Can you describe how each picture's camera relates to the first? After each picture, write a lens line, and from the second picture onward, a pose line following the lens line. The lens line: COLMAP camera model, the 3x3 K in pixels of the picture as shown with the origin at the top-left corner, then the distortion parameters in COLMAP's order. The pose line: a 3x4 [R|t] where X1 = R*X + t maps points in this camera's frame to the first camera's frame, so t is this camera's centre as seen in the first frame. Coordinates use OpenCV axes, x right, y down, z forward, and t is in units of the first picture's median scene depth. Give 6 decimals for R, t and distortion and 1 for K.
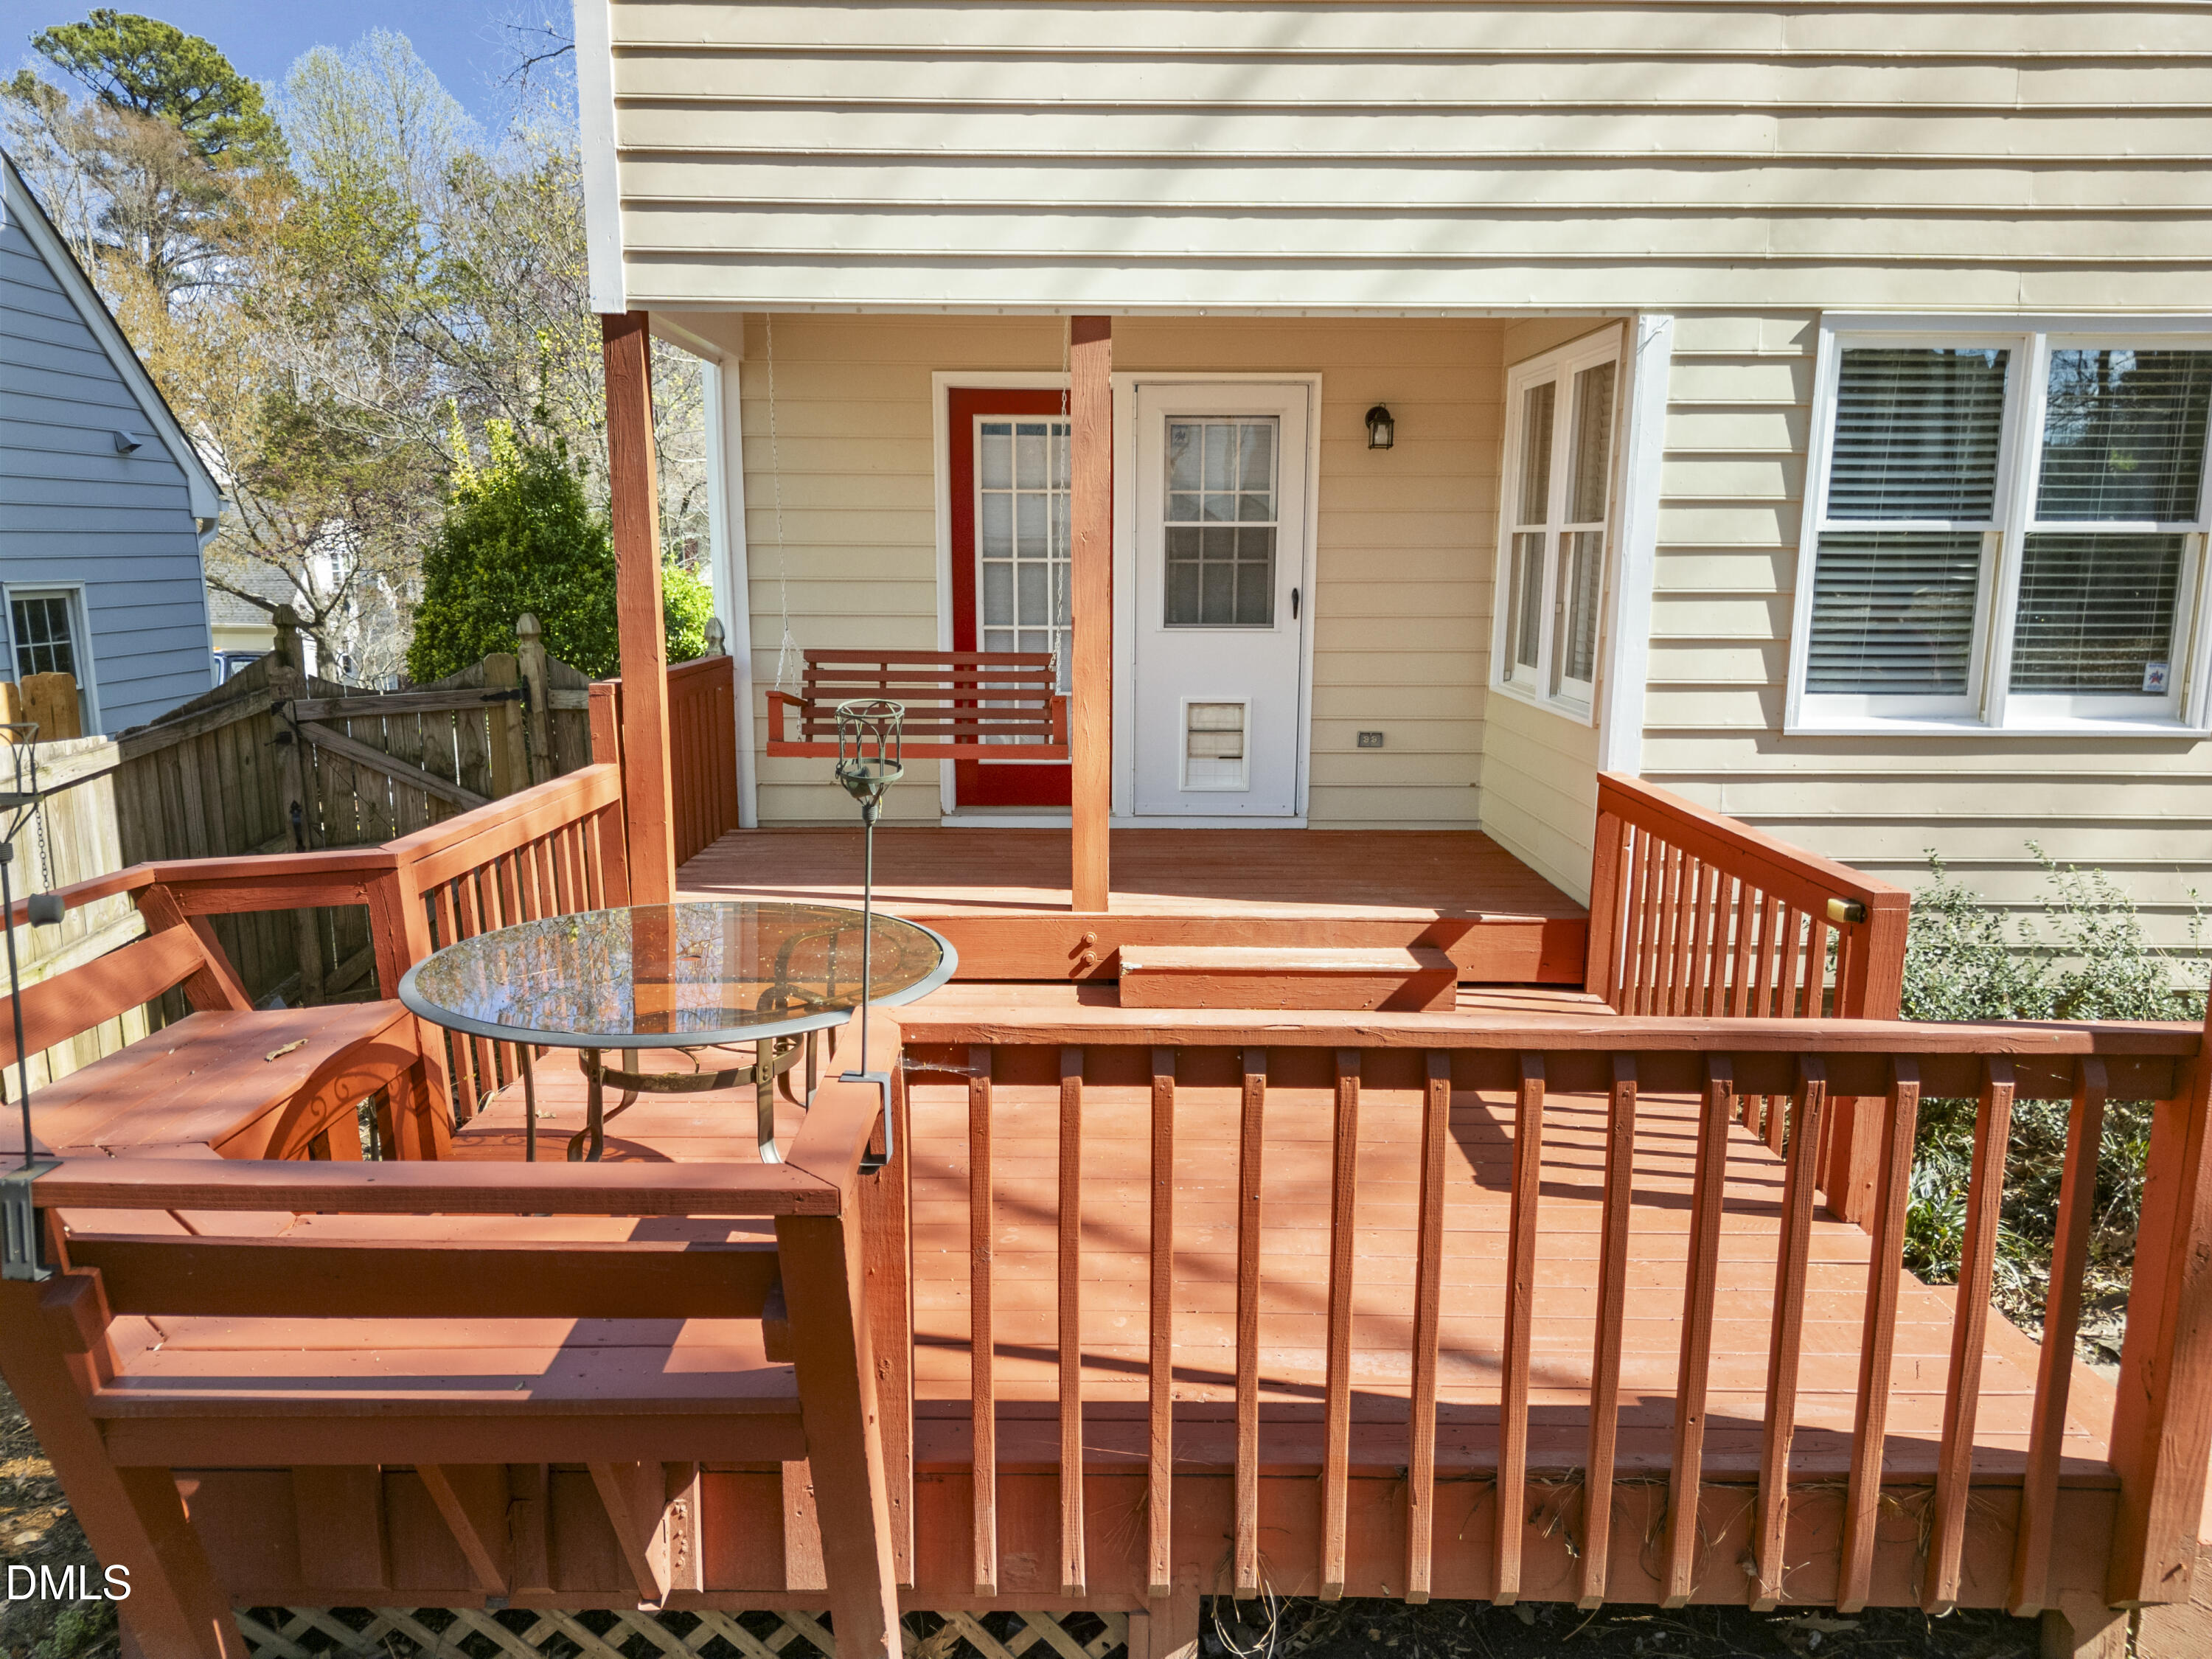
lens RADIAL K [[1554.8, 0, 1100.3], [0, 1554.8, 832.9], [0, 0, 1]] dist [0.043601, -0.034514]
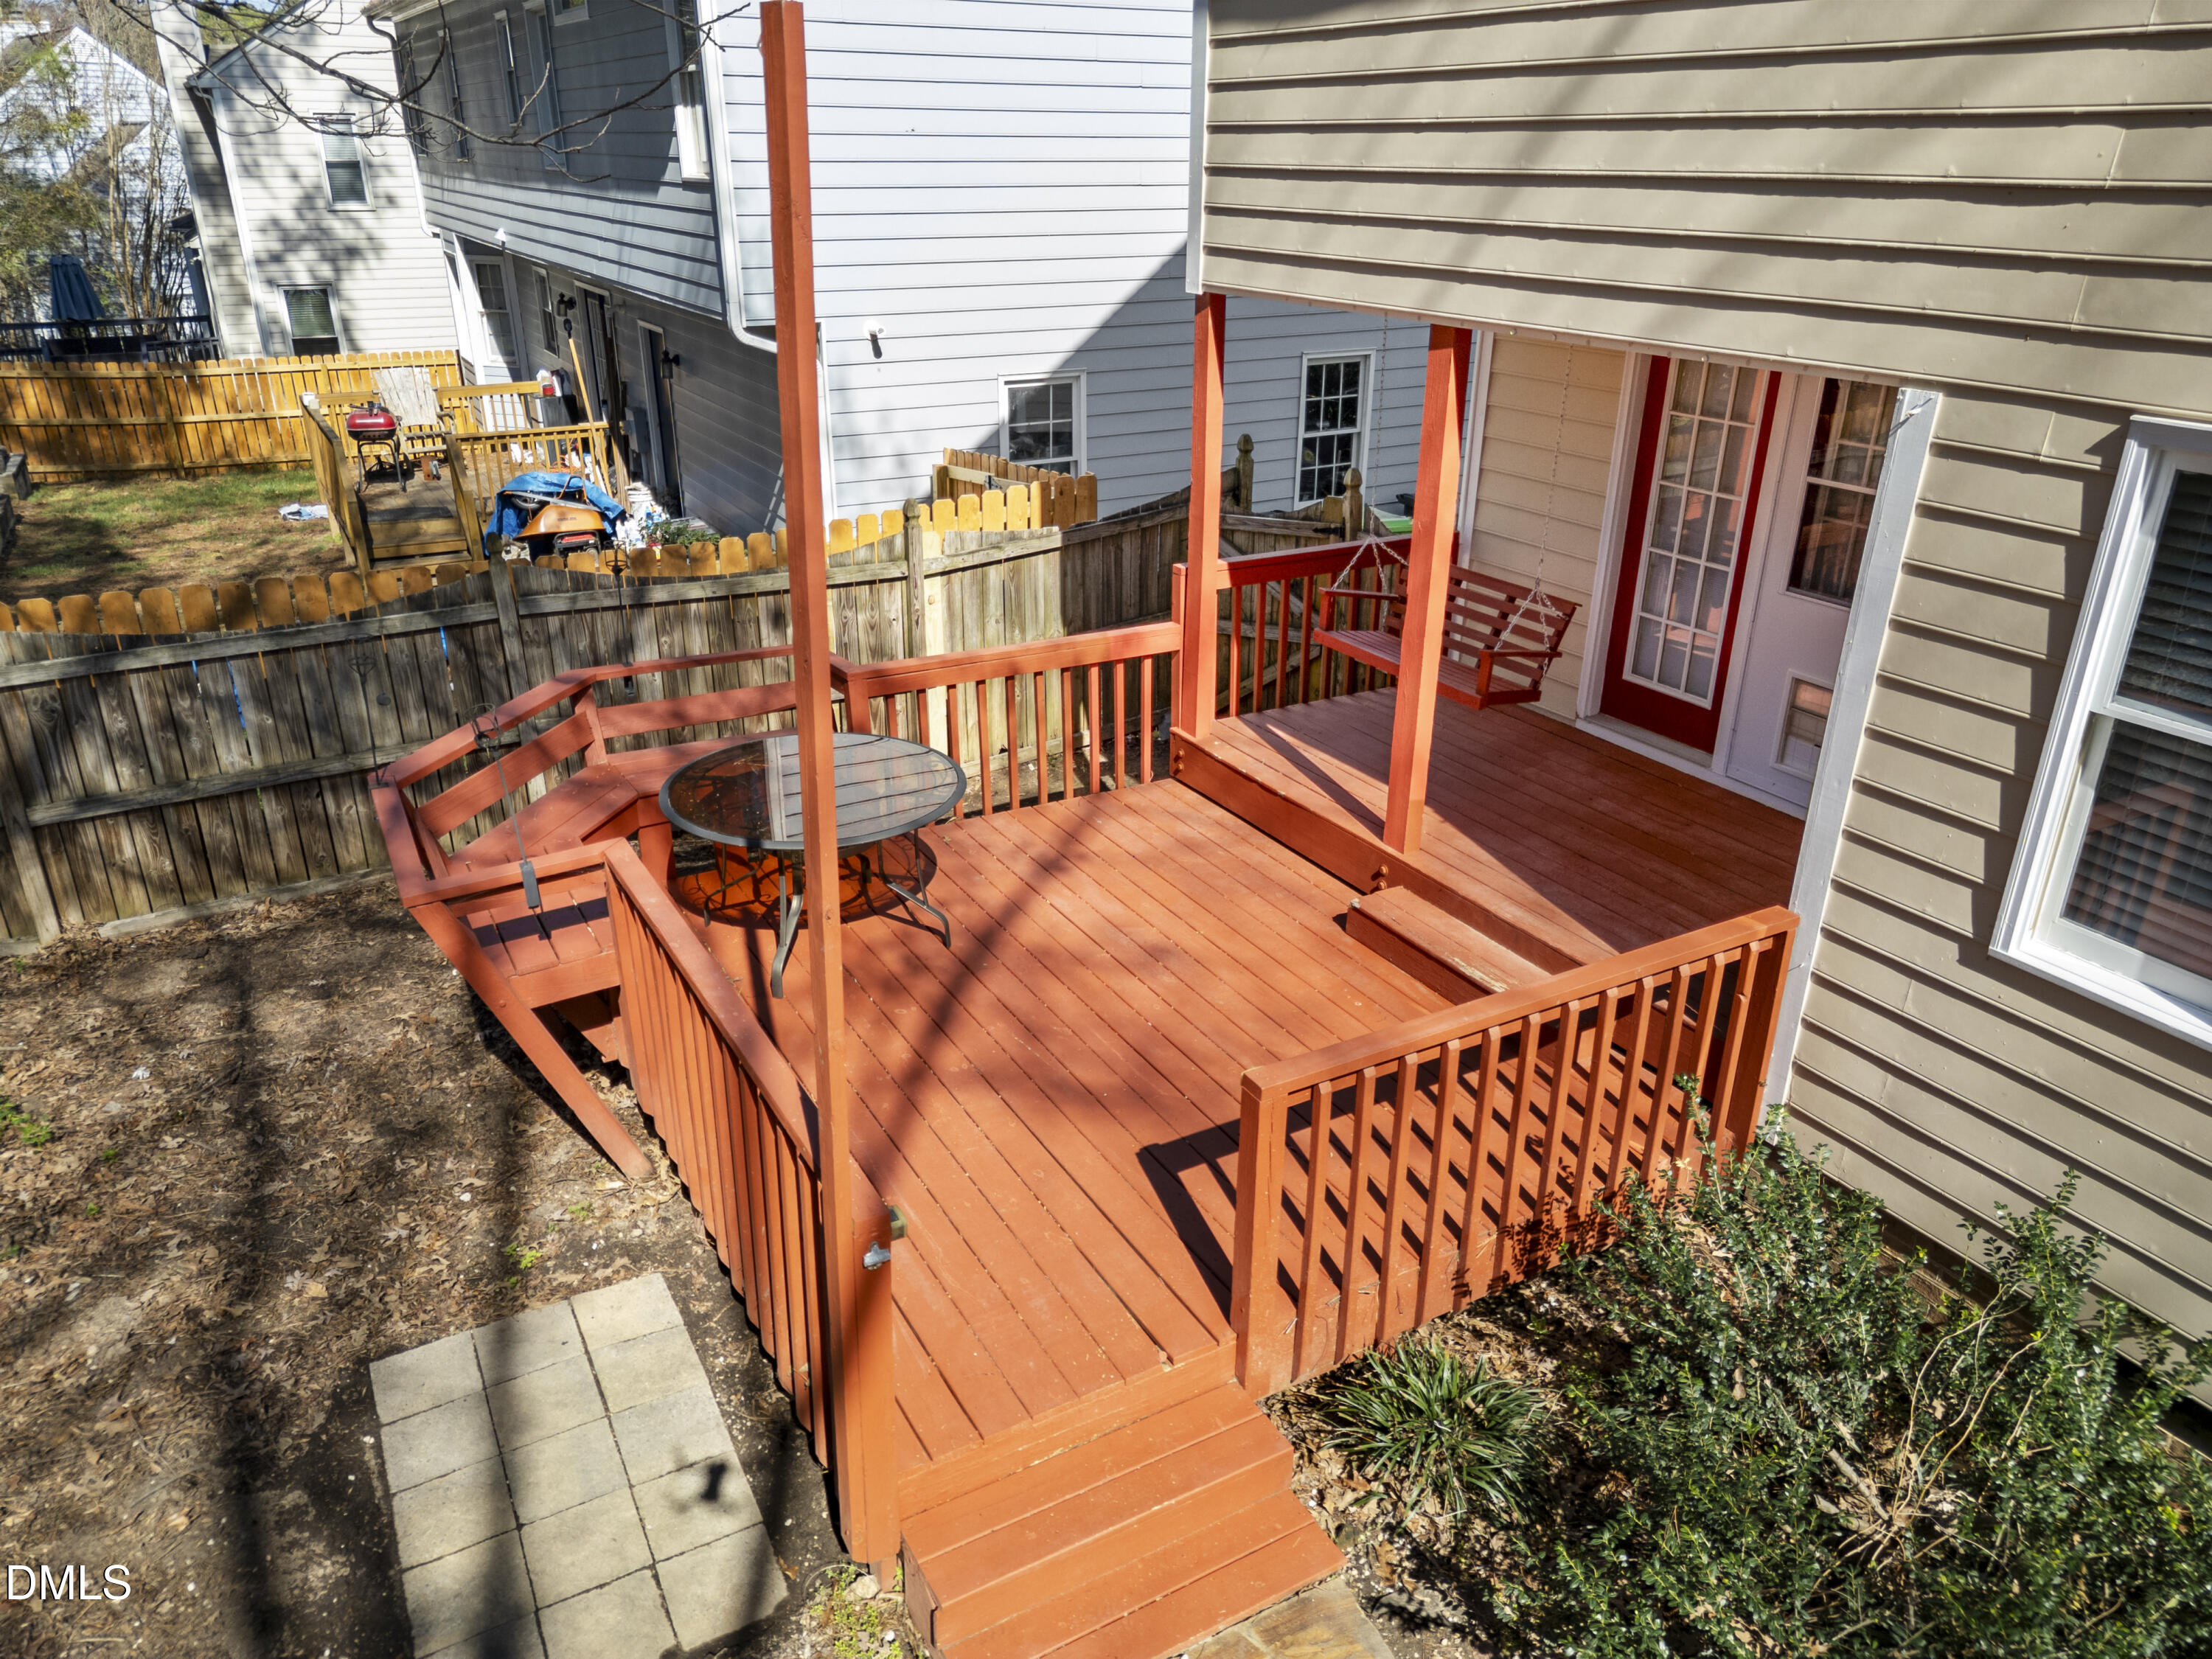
lens RADIAL K [[1554.8, 0, 1100.8], [0, 1554.8, 827.4], [0, 0, 1]] dist [0.043601, -0.034514]
pose [[0.502258, 0.339115, -0.795448, 0.839446], [-0.154075, 0.940269, 0.303570, -0.298575], [0.850881, -0.029912, 0.524507, 0.235888]]
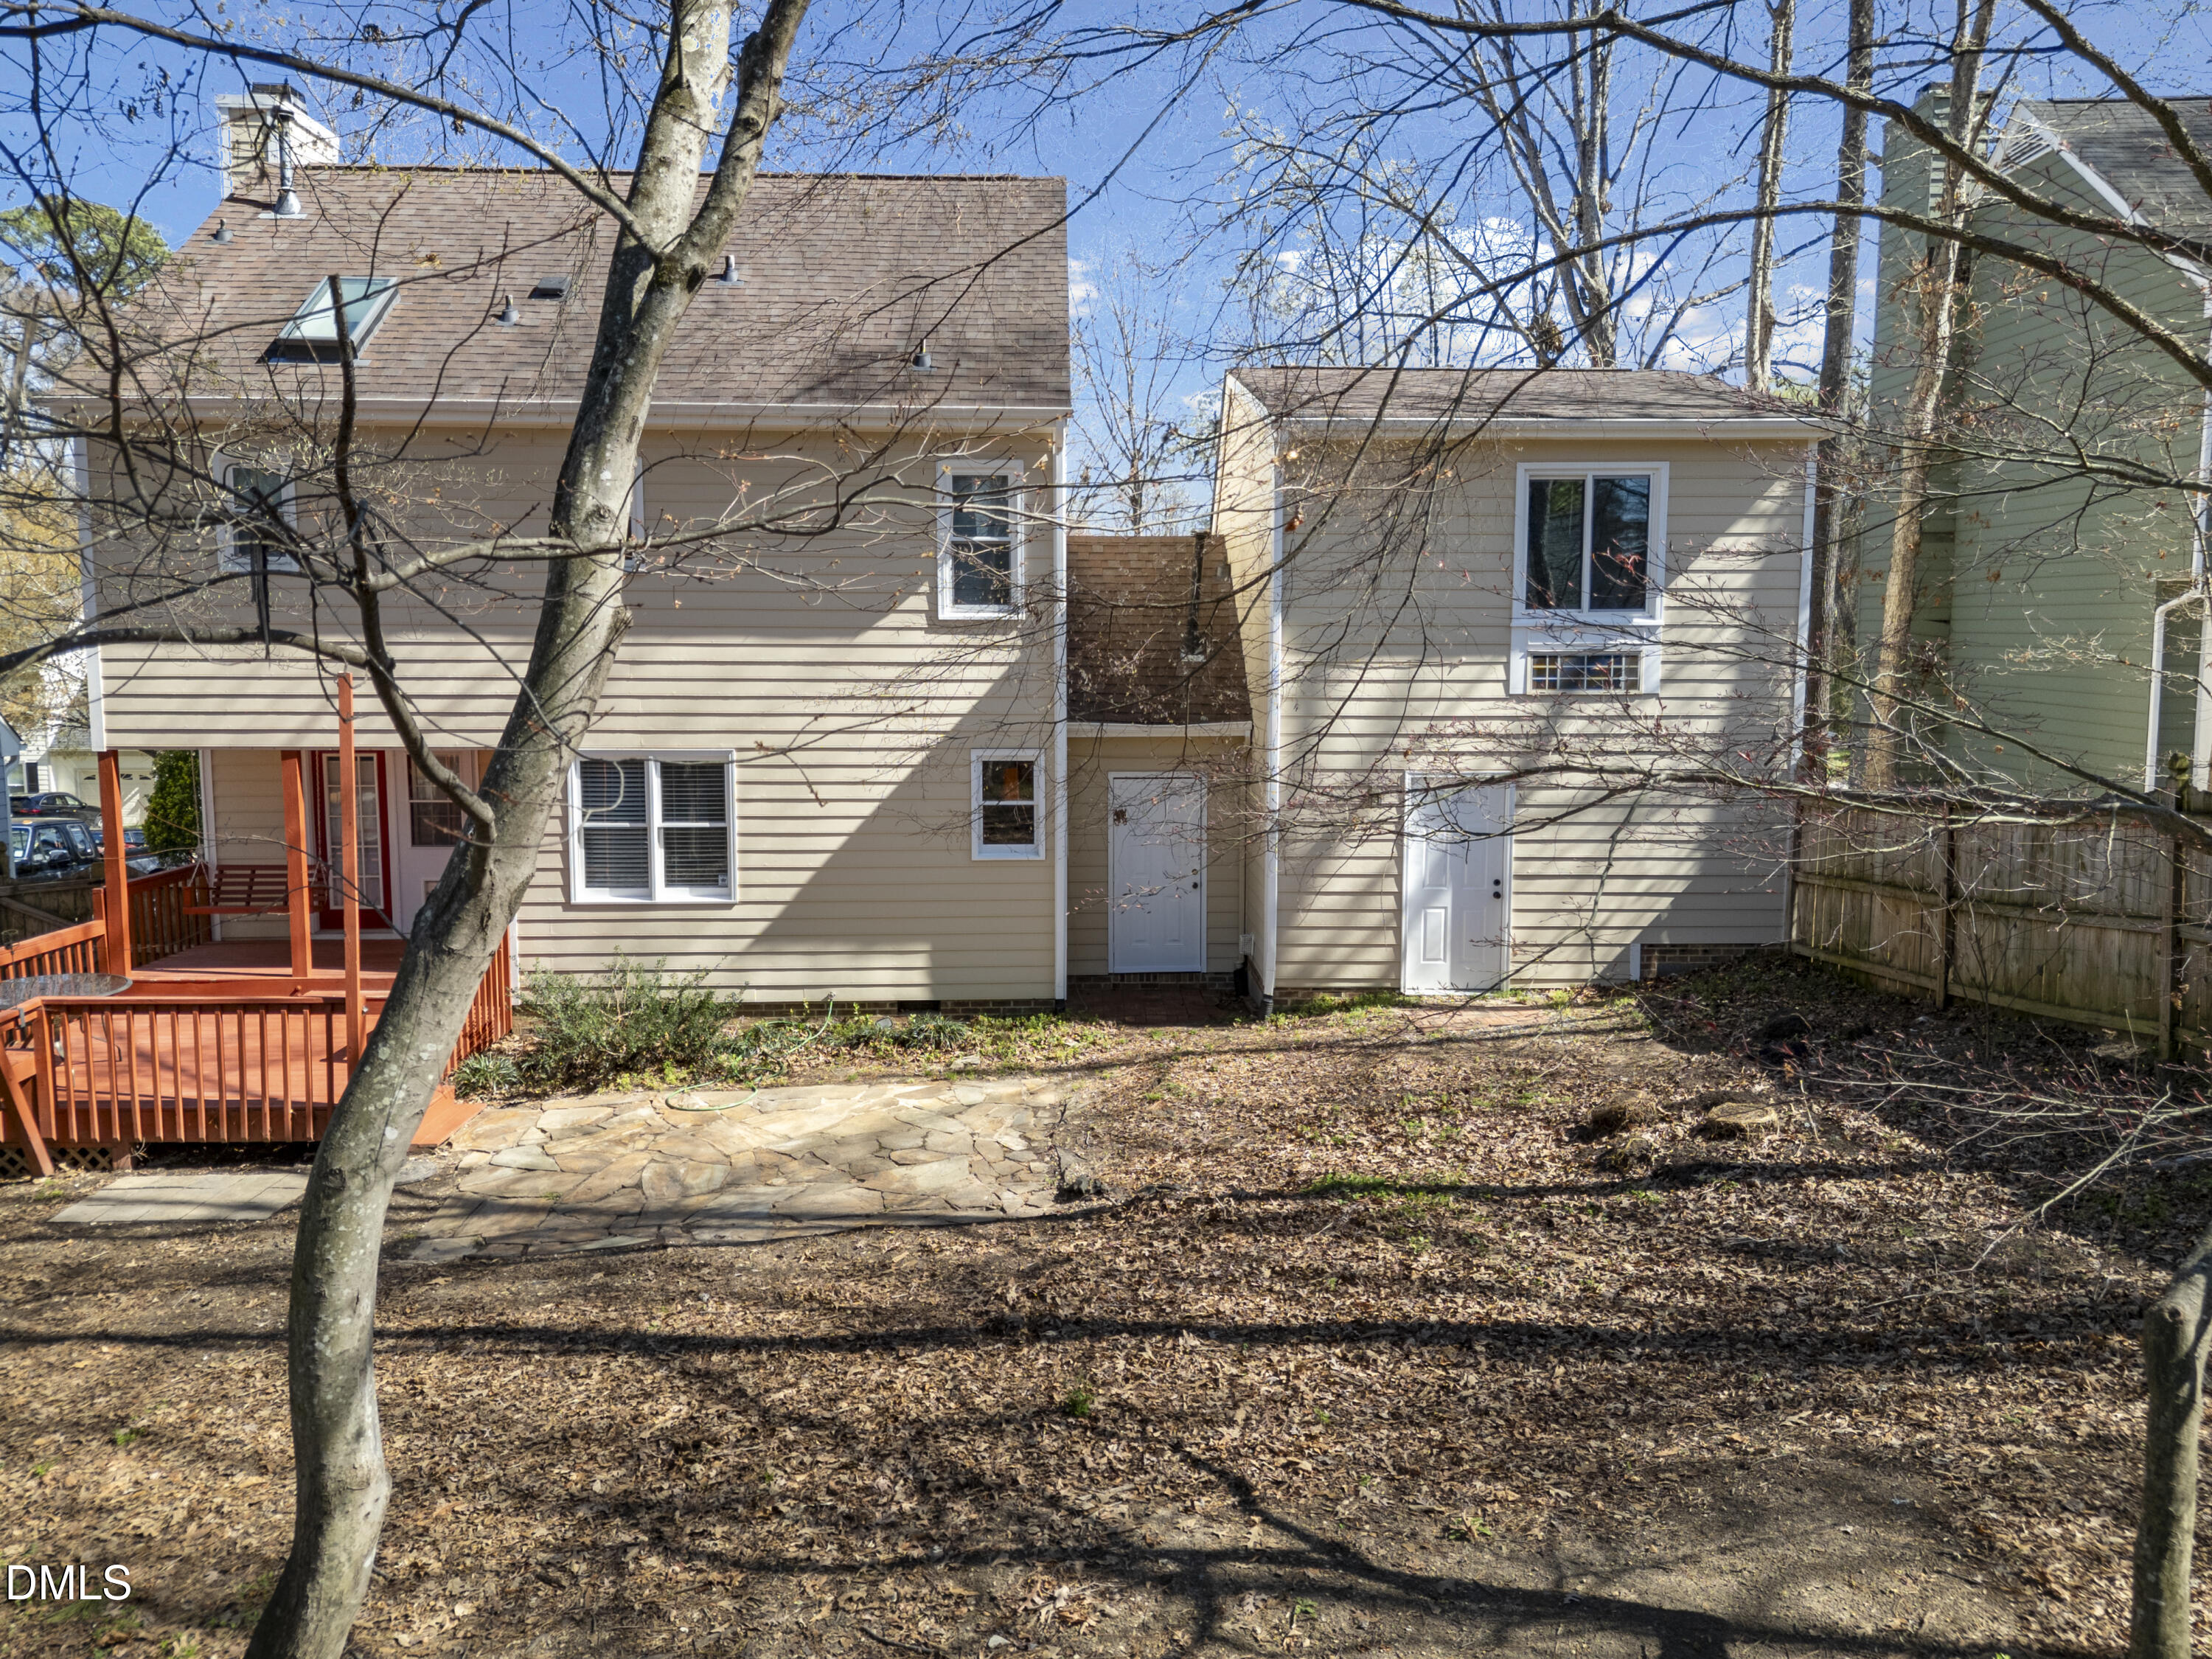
lens RADIAL K [[1554.8, 0, 1123.0], [0, 1554.8, 780.1], [0, 0, 1]] dist [0.043601, -0.034514]
pose [[0.998904, -0.008357, 0.046060, 1.282697], [0.011682, 0.997308, -0.072389, -0.072506], [-0.045331, 0.072847, 0.996312, -1.712043]]
